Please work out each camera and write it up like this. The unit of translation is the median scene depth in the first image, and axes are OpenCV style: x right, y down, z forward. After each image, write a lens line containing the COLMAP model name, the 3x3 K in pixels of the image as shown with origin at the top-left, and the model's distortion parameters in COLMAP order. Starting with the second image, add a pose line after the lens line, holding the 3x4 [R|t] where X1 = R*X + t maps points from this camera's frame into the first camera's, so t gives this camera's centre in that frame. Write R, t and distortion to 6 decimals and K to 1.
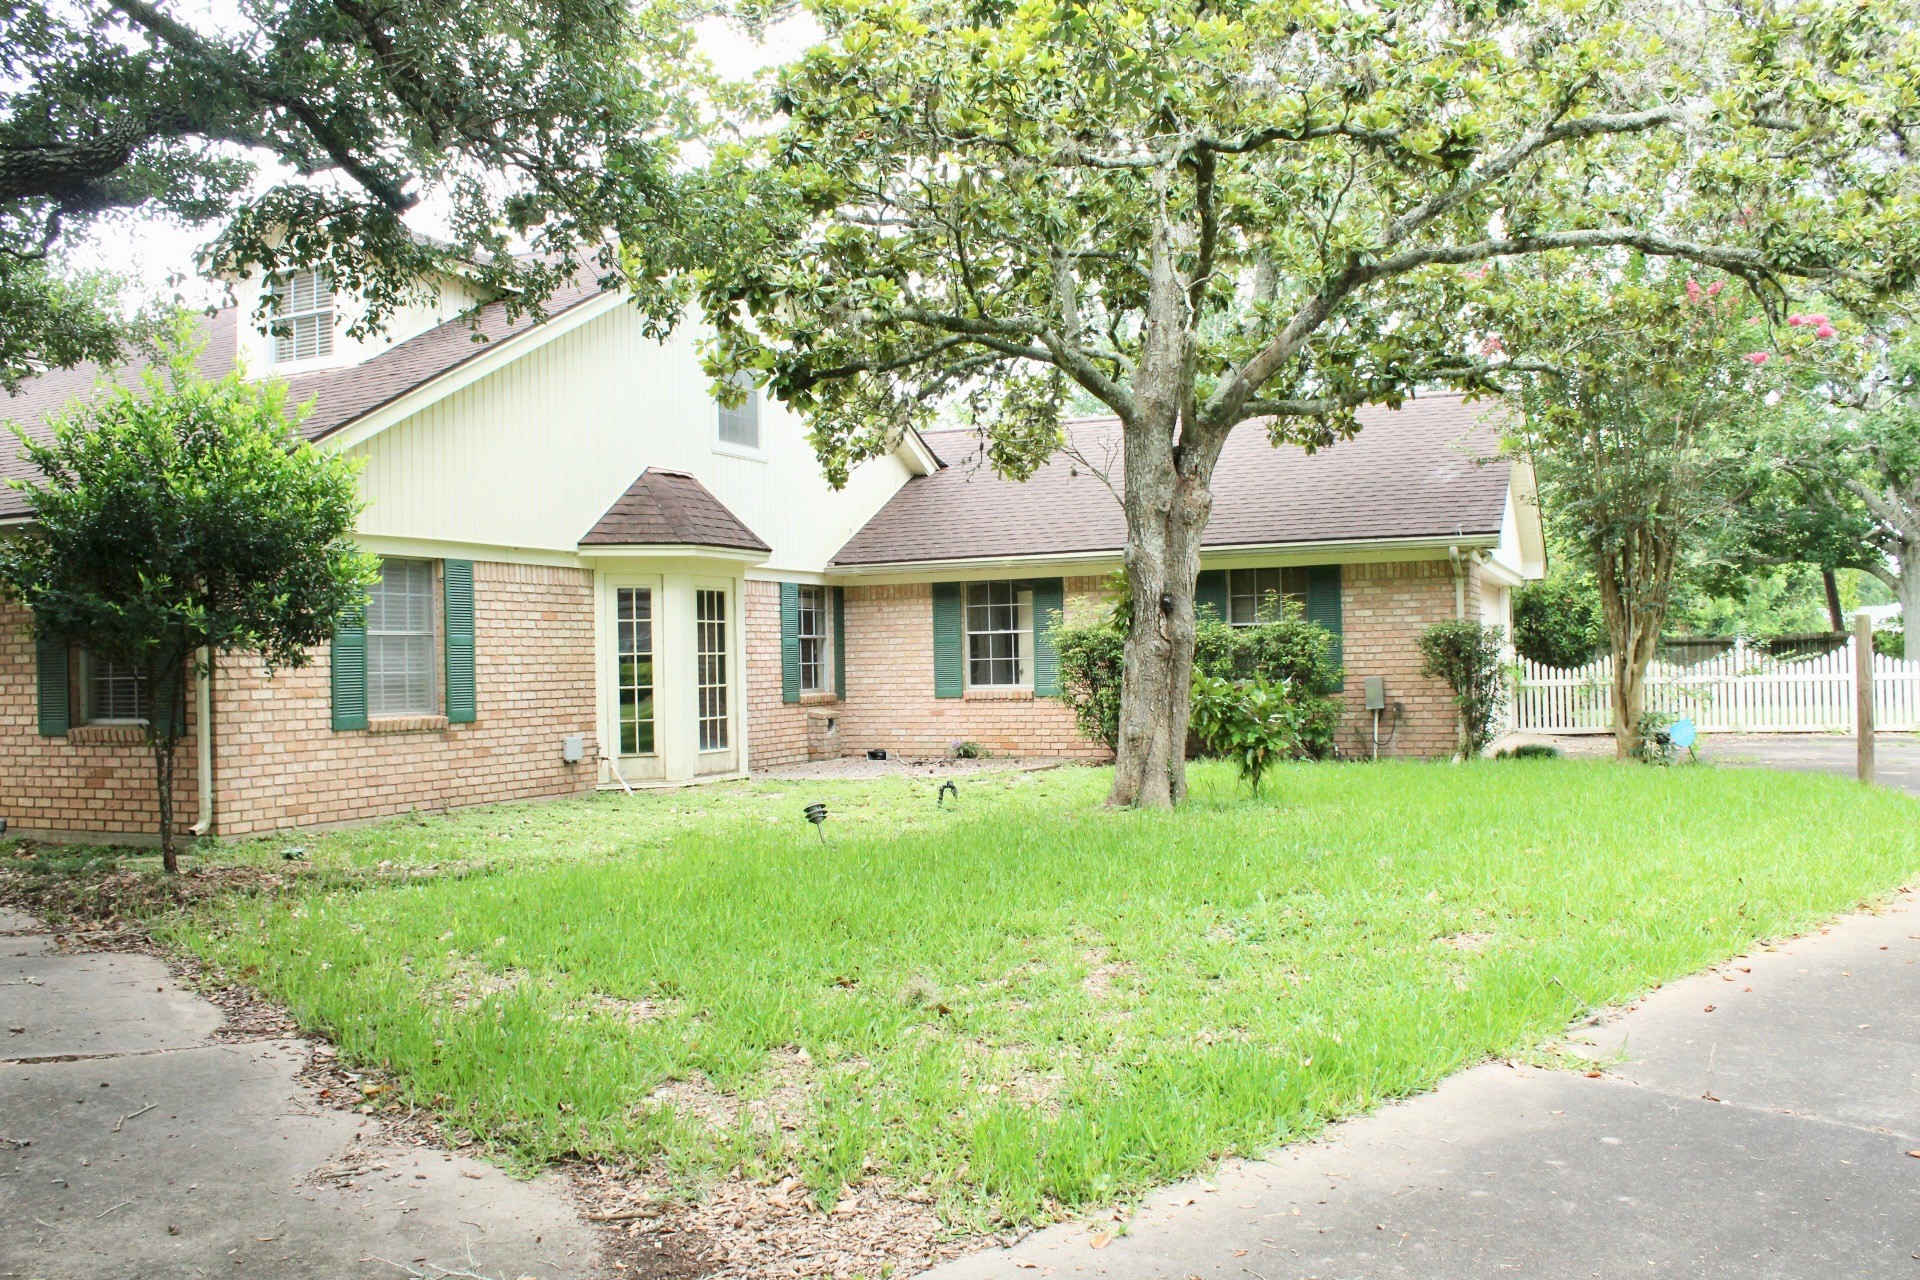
lens RADIAL K [[1600.0, 0, 958.3], [0, 1600.0, 630.6], [0, 0, 1]] dist [-0.172611, 0.162000]
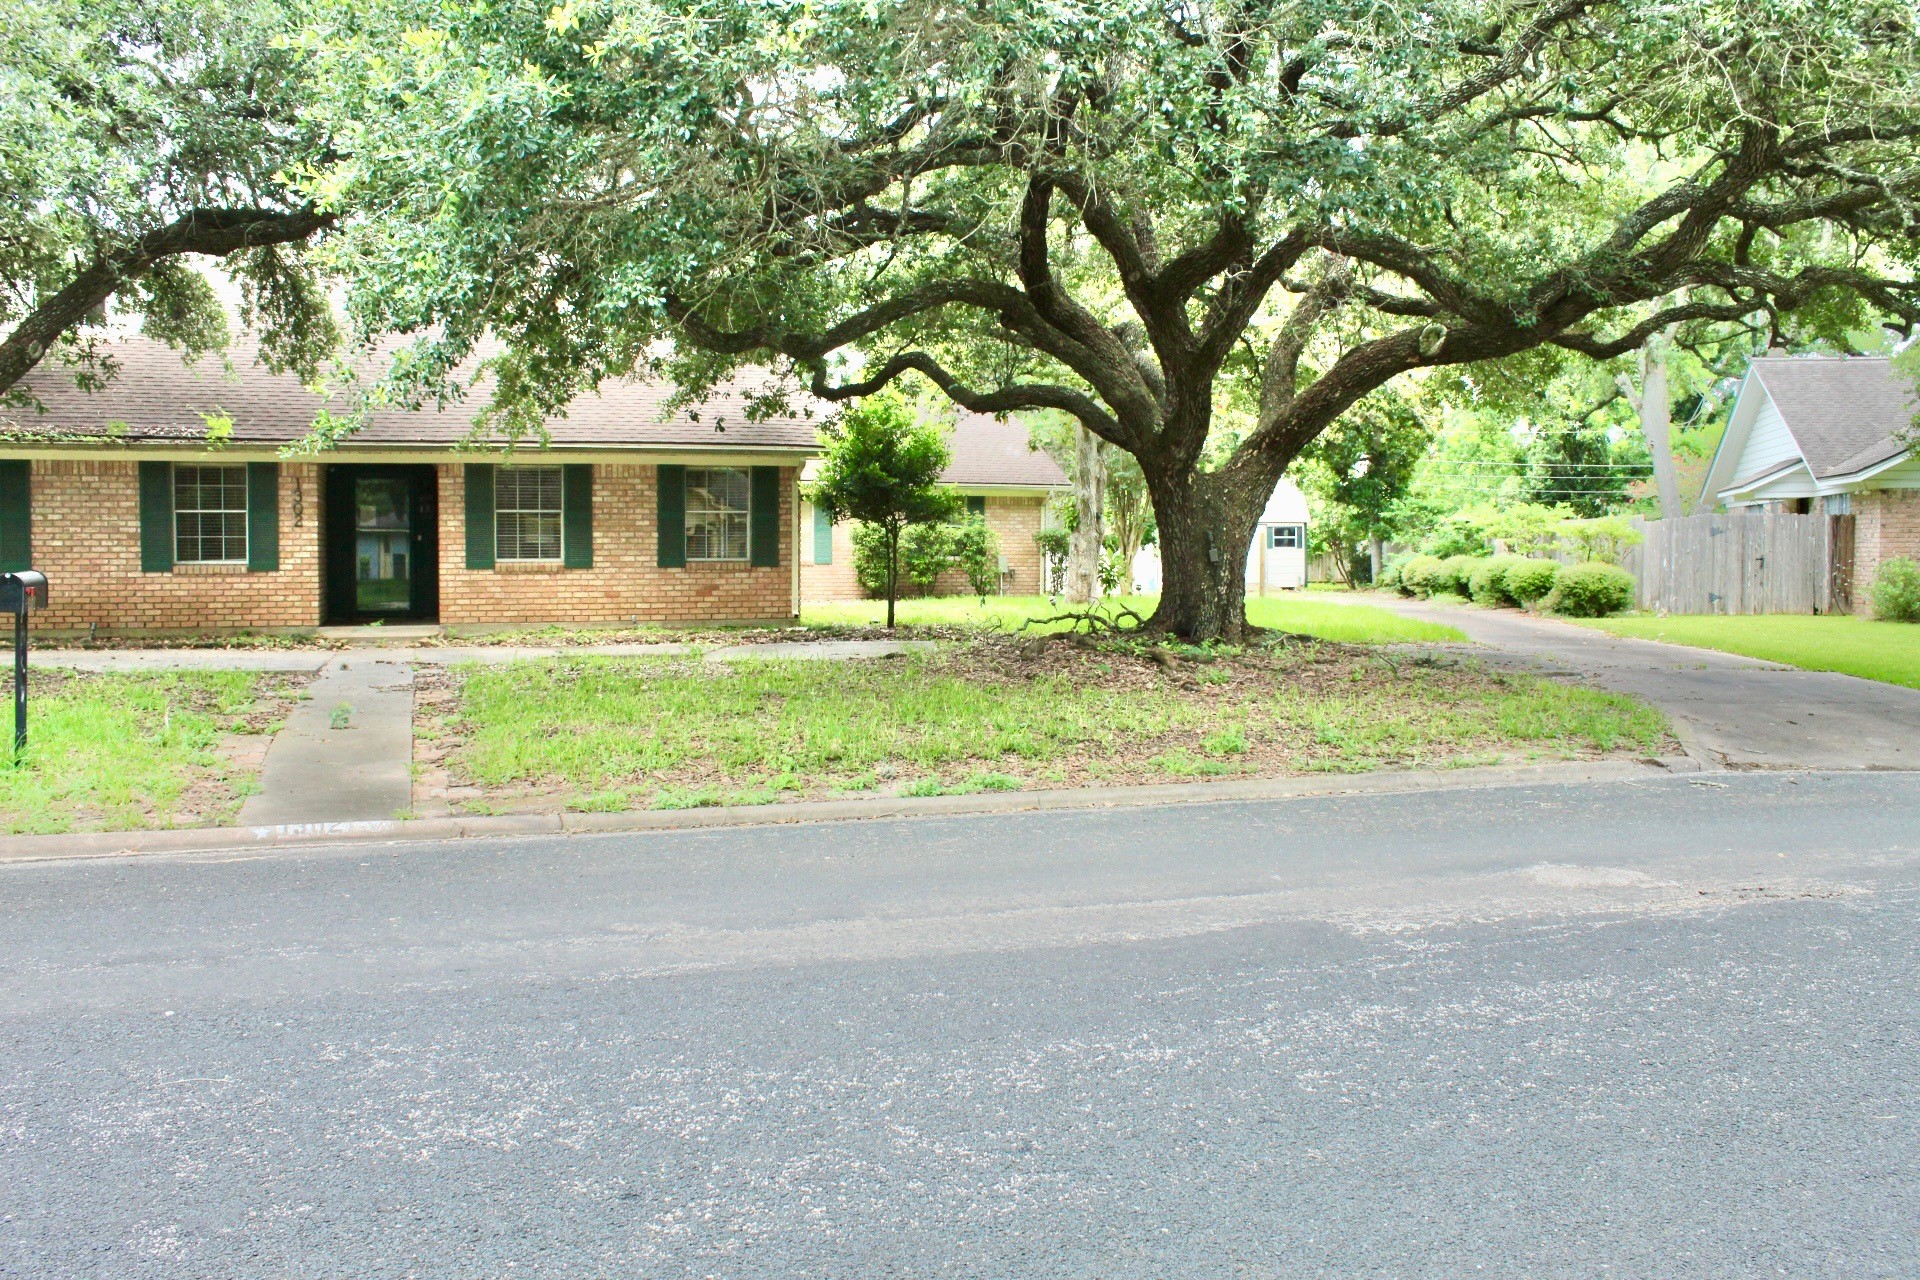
lens RADIAL K [[1600.0, 0, 958.3], [0, 1600.0, 630.6], [0, 0, 1]] dist [-0.172611, 0.162000]
pose [[0.733526, -0.008527, 0.679608, -1.096796], [-0.031112, 0.998452, 0.046107, 0.032229], [-0.678949, -0.054965, 0.732125, -0.391110]]
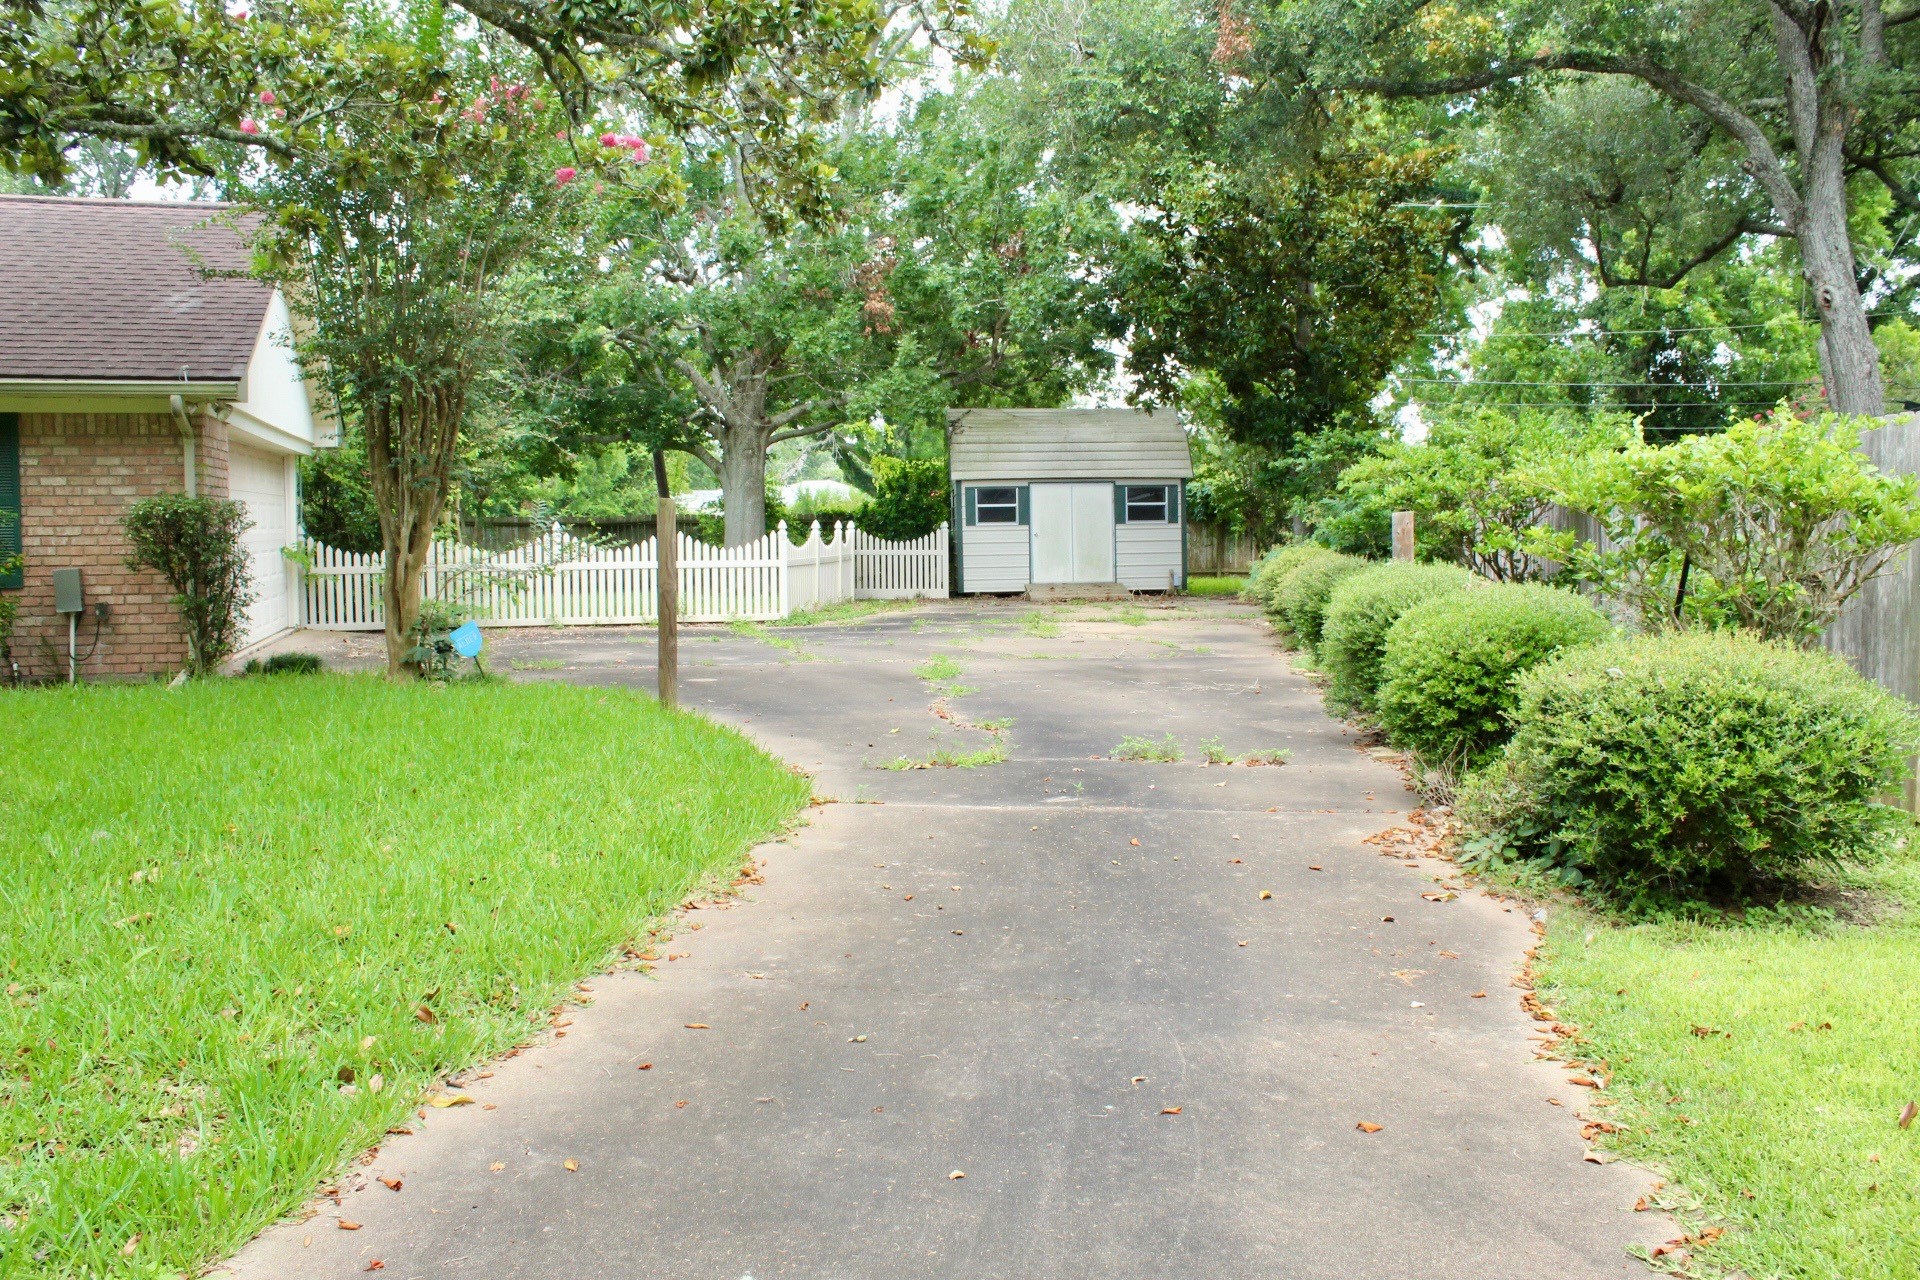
lens RADIAL K [[1600.0, 0, 958.3], [0, 1600.0, 630.6], [0, 0, 1]] dist [-0.172611, 0.162000]
pose [[0.768530, -0.024468, 0.639346, 0.123593], [-0.026252, 0.997221, 0.069720, -0.002635], [-0.639275, -0.070366, 0.765752, 0.185215]]
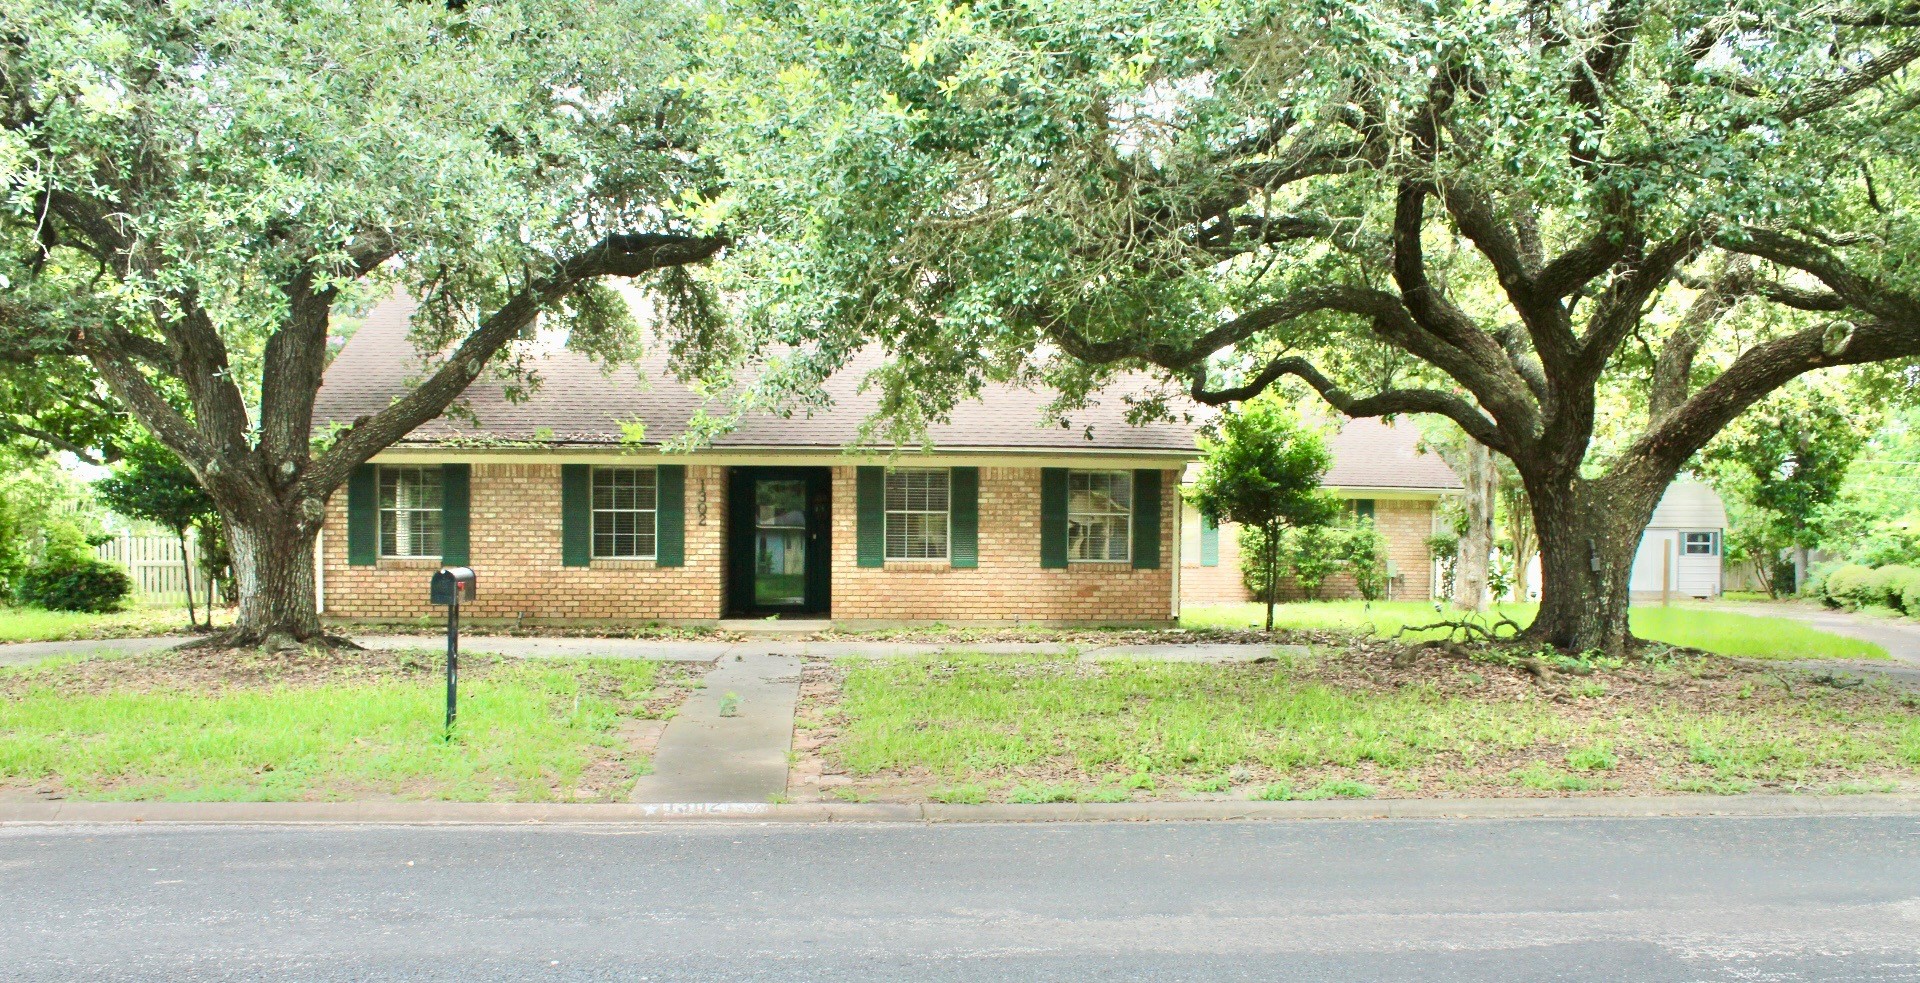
lens RADIAL K [[1602.8, 0, 958.6], [0, 1602.8, 632.9], [0, 0, 1]] dist [-0.167367, 0.148283]
pose [[0.877315, 0.007115, 0.479861, -1.095898], [-0.038988, 0.997642, 0.056488, 0.029463], [-0.478328, -0.068267, 0.875524, -0.413450]]
